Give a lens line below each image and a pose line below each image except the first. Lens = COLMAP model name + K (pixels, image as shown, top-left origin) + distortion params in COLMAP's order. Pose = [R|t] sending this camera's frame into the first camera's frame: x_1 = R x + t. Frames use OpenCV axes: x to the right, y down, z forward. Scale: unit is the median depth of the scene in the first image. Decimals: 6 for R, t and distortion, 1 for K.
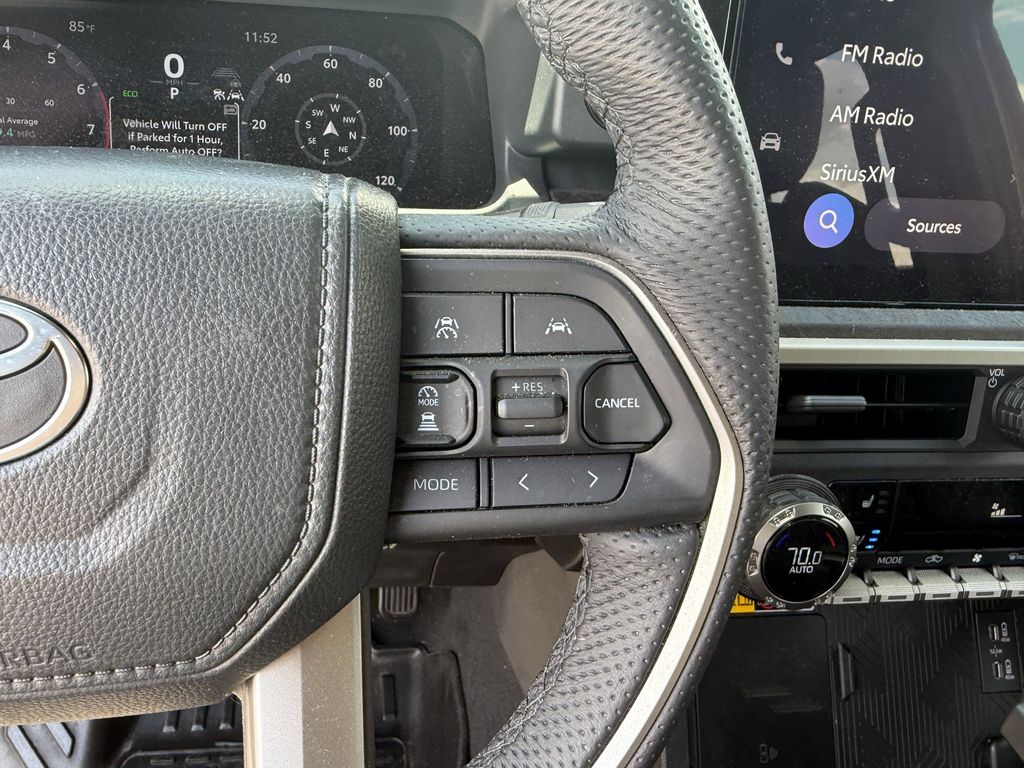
lens RADIAL K [[806.1, 0, 439.2], [0, 806.1, 392.8], [0, 0, 1]] dist [-0.002918, 0.003322]
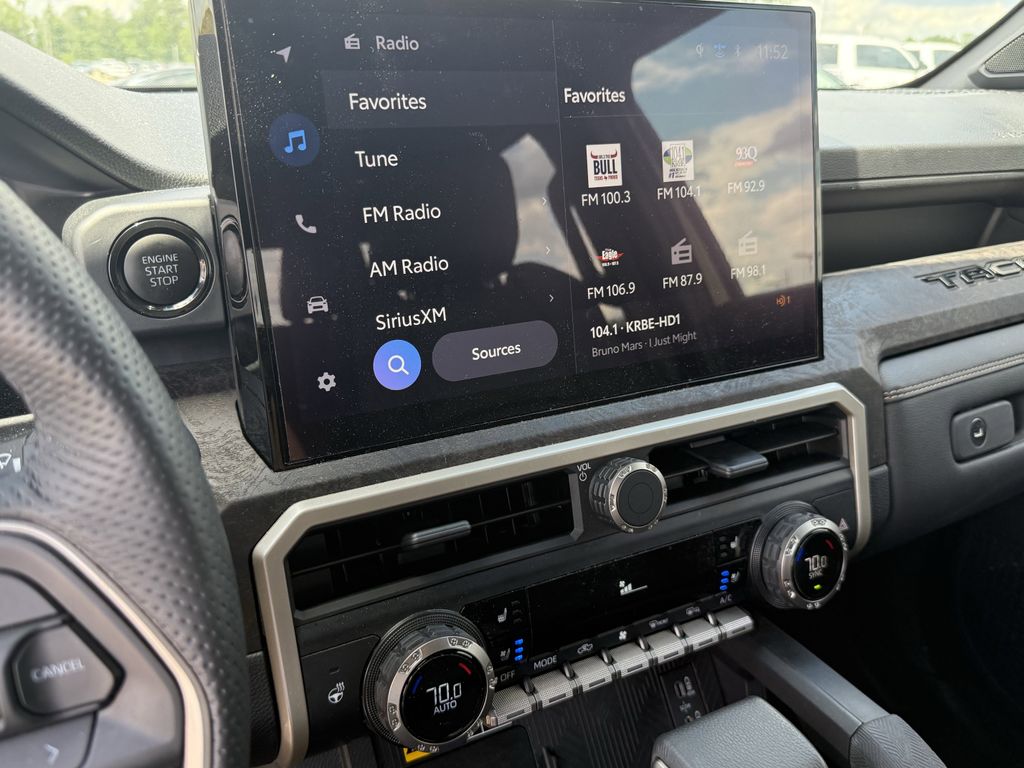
lens RADIAL K [[862.3, 0, 512.0], [0, 862.3, 384.0], [0, 0, 1]] dist [0.117589, -0.229032]
pose [[0.929877, -0.185011, 0.317962, 0.257997], [0.221088, 0.971879, -0.081066, -0.064282], [-0.294022, 0.145679, 0.944631, -0.104606]]
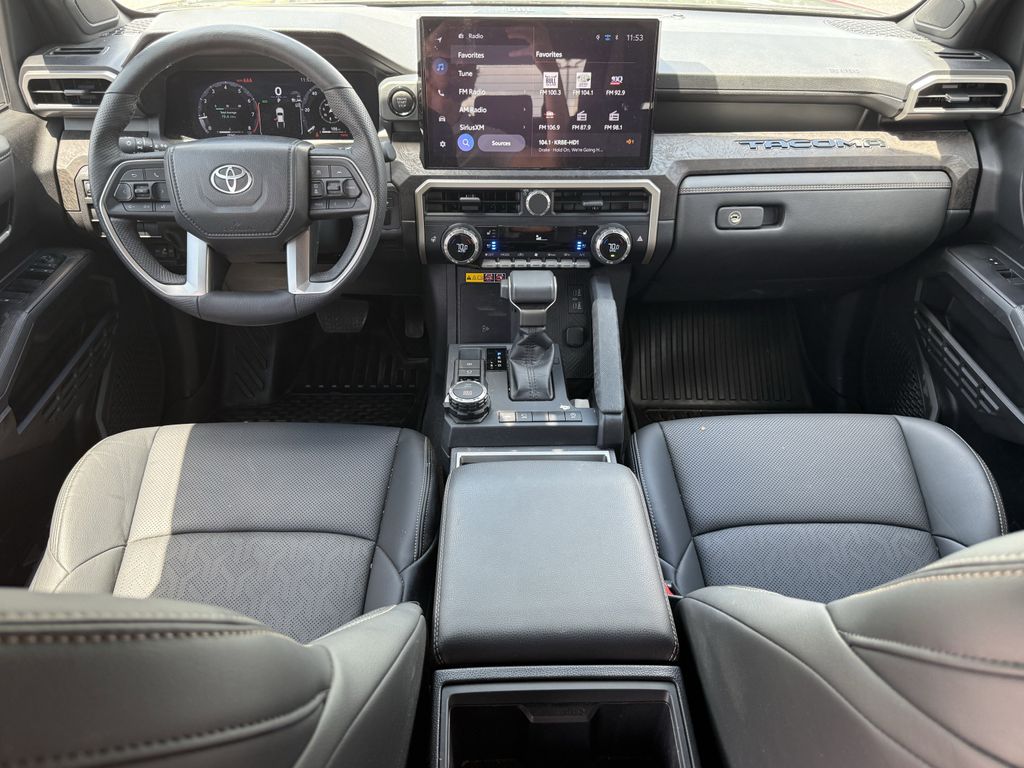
lens RADIAL K [[798.9, 0, 507.4], [0, 798.9, 399.4], [0, 0, 1]] dist [0.097862, -0.159770]
pose [[0.991177, 0.017017, -0.131450, 1.100624], [0.000727, 0.991011, 0.133780, 0.389424], [0.132545, -0.132695, 0.982254, -2.363653]]
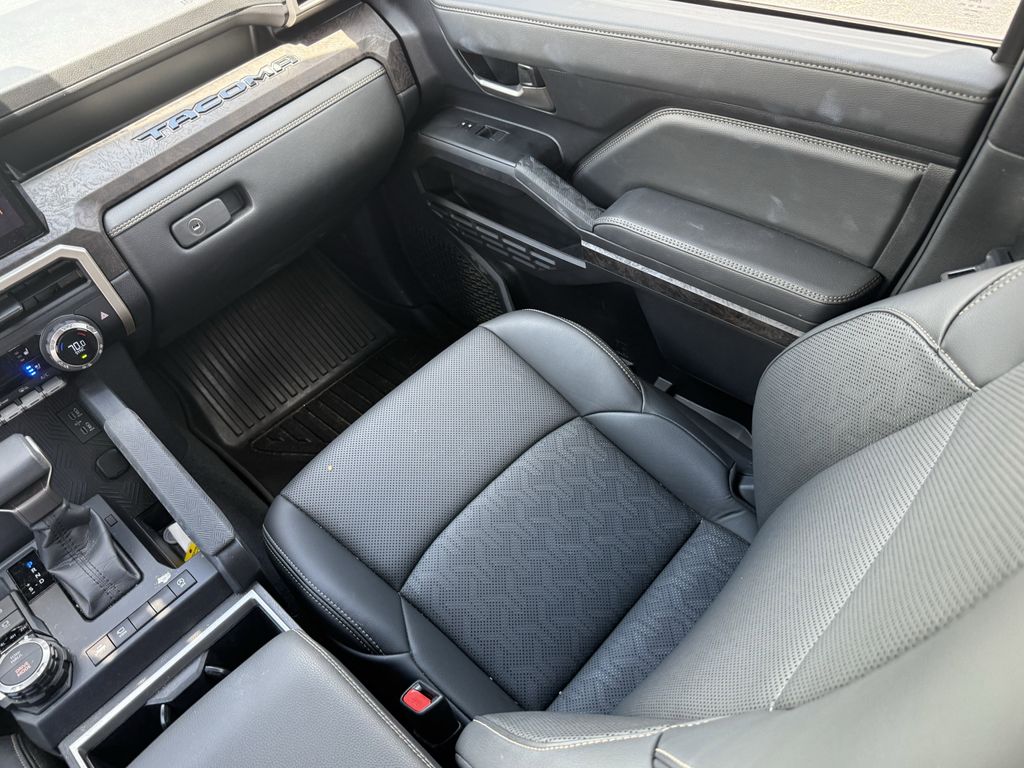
lens RADIAL K [[763.2, 0, 525.8], [0, 763.2, 383.7], [0, 0, 1]] dist [-0.001871, -0.011290]
pose [[0.763318, -0.576363, 0.291807, 1.387729], [0.454944, 0.800278, 0.390616, 0.012526], [-0.458664, -0.165408, 0.873079, -1.556932]]
